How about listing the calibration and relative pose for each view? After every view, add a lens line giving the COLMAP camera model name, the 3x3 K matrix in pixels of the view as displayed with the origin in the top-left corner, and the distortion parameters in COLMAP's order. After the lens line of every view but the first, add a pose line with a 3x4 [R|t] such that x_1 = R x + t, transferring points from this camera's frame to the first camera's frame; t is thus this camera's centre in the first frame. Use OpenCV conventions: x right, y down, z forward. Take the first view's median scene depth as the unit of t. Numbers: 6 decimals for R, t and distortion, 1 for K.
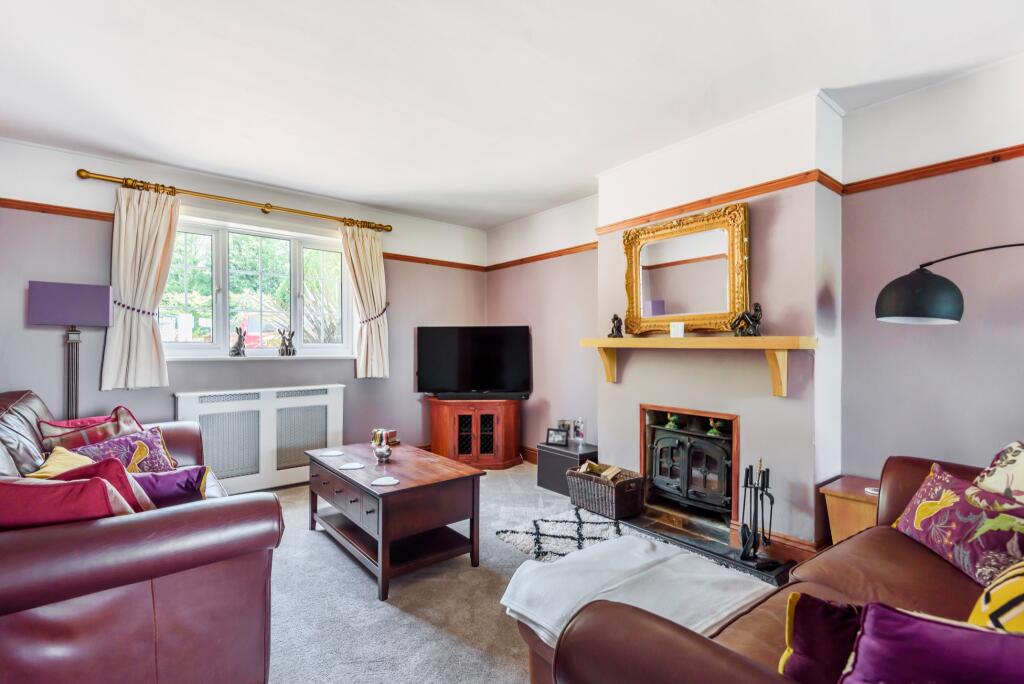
lens RADIAL K [[462.1, 0, 512.0], [0, 462.1, 342.0], [0, 0, 1]] dist [0.002410, -0.000055]
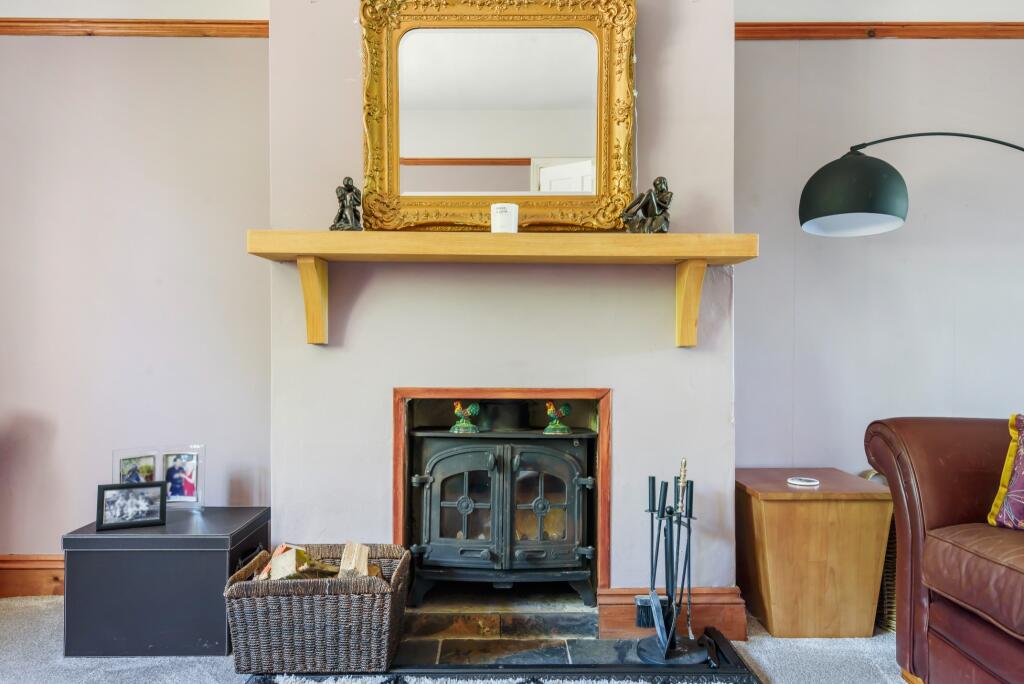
lens RADIAL K [[661.9, 0, 512.0], [0, 661.9, 342.0], [0, 0, 1]] dist [0.028791, -0.002173]
pose [[0.626409, 0.000570, 0.779494, -0.161918], [-0.006566, 0.999968, 0.004546, 0.091203], [-0.779467, -0.007966, 0.626393, 0.546848]]
